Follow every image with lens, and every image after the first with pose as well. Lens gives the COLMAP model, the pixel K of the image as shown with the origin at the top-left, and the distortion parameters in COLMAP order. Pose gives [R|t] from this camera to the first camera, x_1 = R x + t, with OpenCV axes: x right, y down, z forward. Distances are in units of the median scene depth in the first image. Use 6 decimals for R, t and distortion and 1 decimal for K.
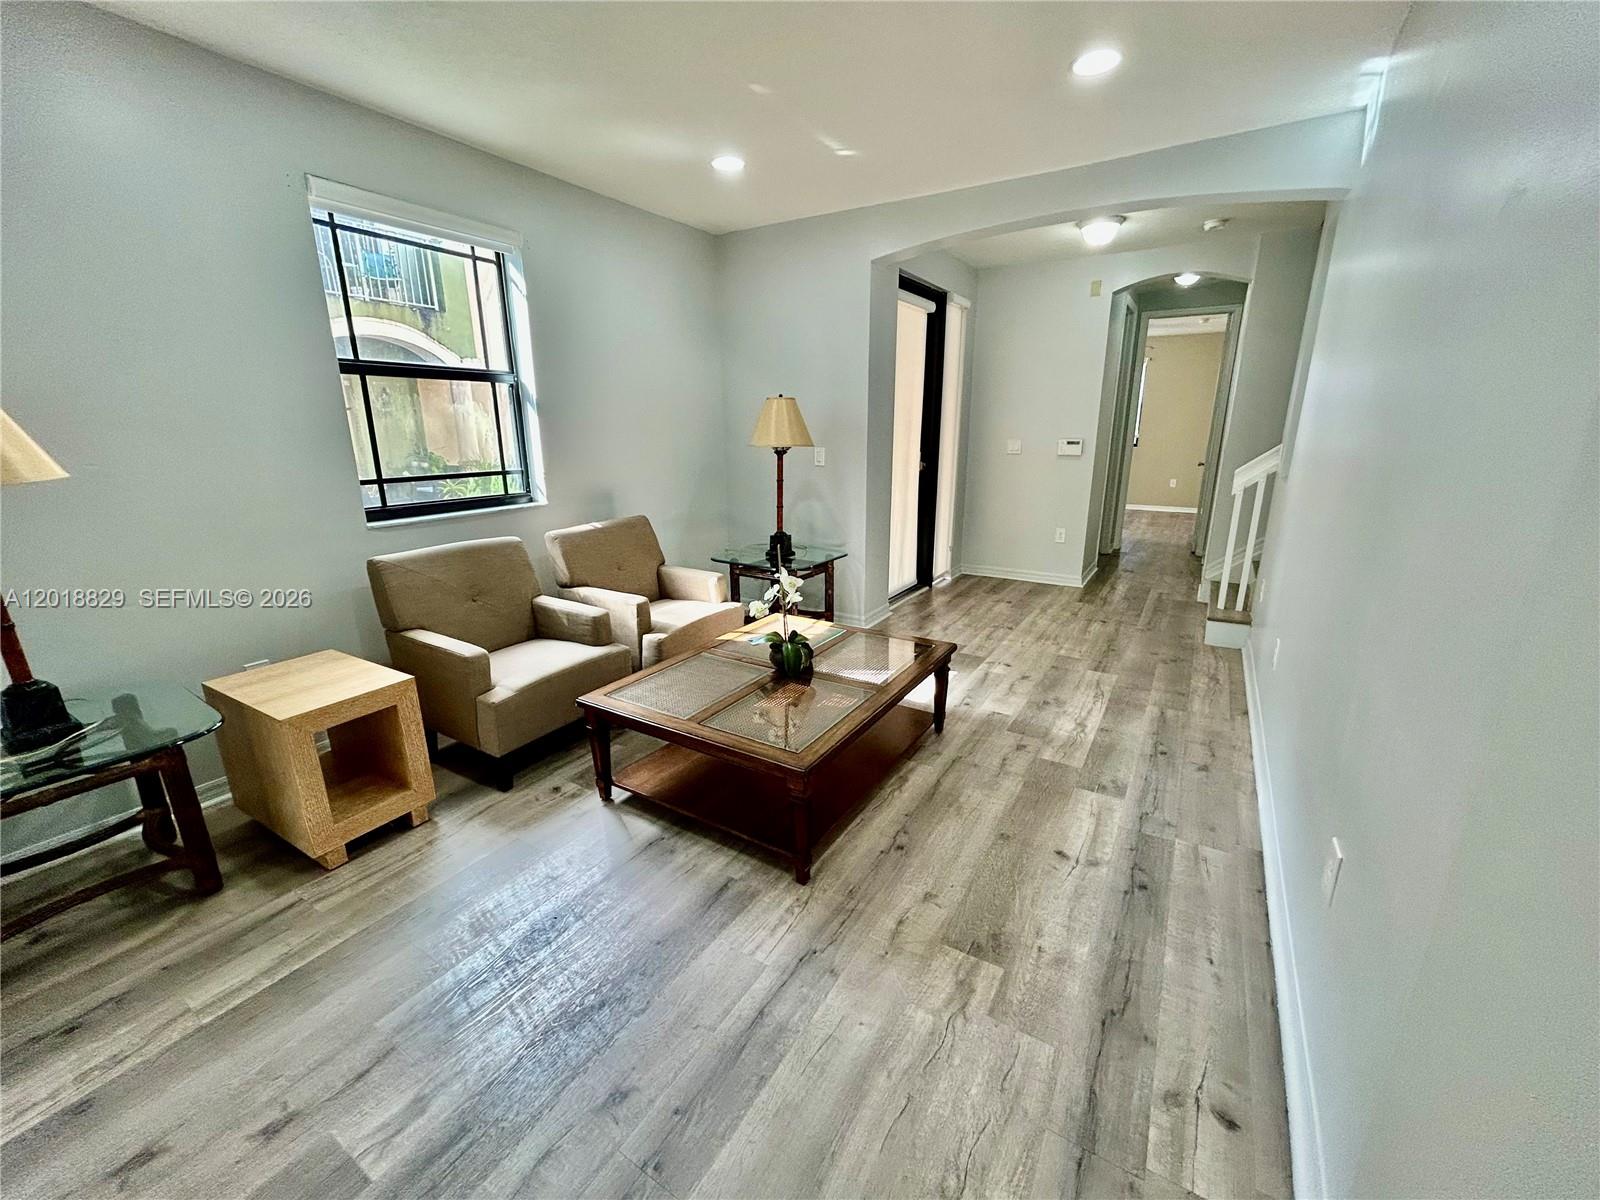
lens RADIAL K [[639.1, 0, 800.0], [0, 639.1, 600.0], [0, 0, 1]] dist [-0.008420, 0.000376]
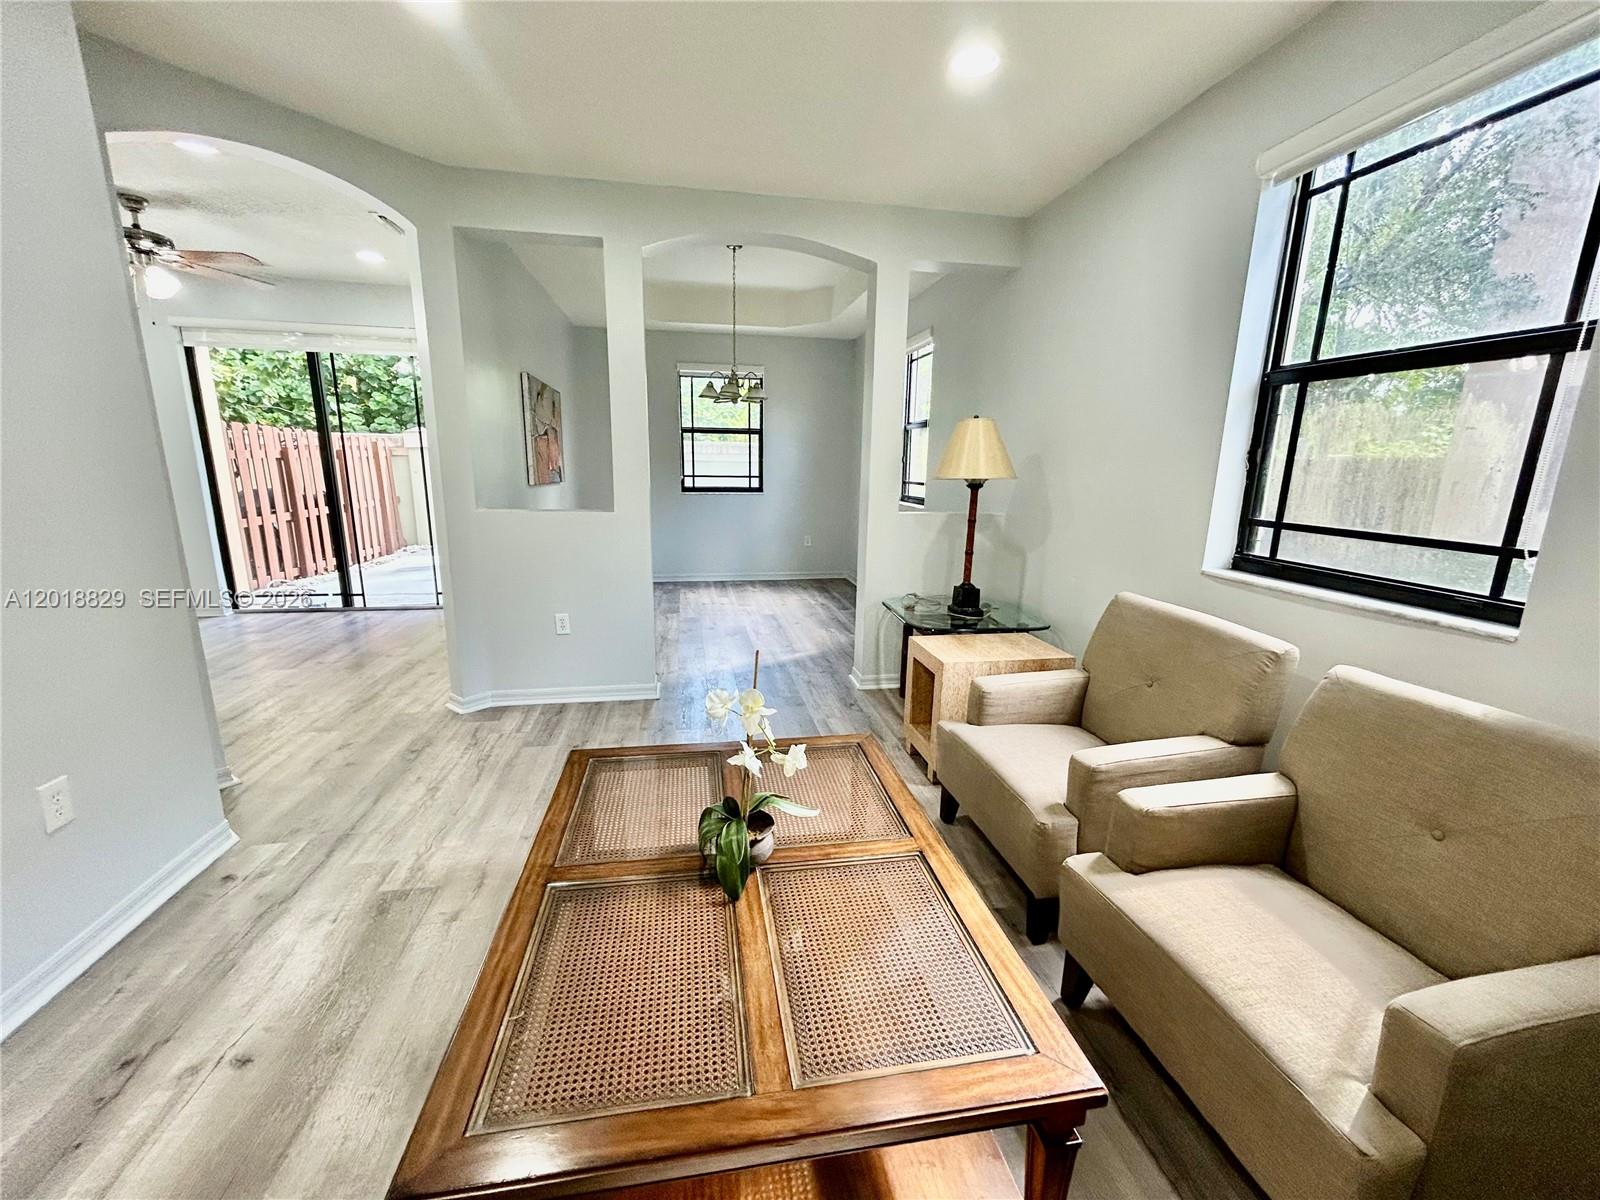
lens RADIAL K [[639.1, 0, 800.0], [0, 639.1, 600.0], [0, 0, 1]] dist [-0.008420, 0.000376]
pose [[-0.742016, 0.136253, -0.656390, 0.252206], [-0.192055, 0.894881, 0.402867, -0.301647], [0.642283, 0.424997, -0.637848, 1.161579]]
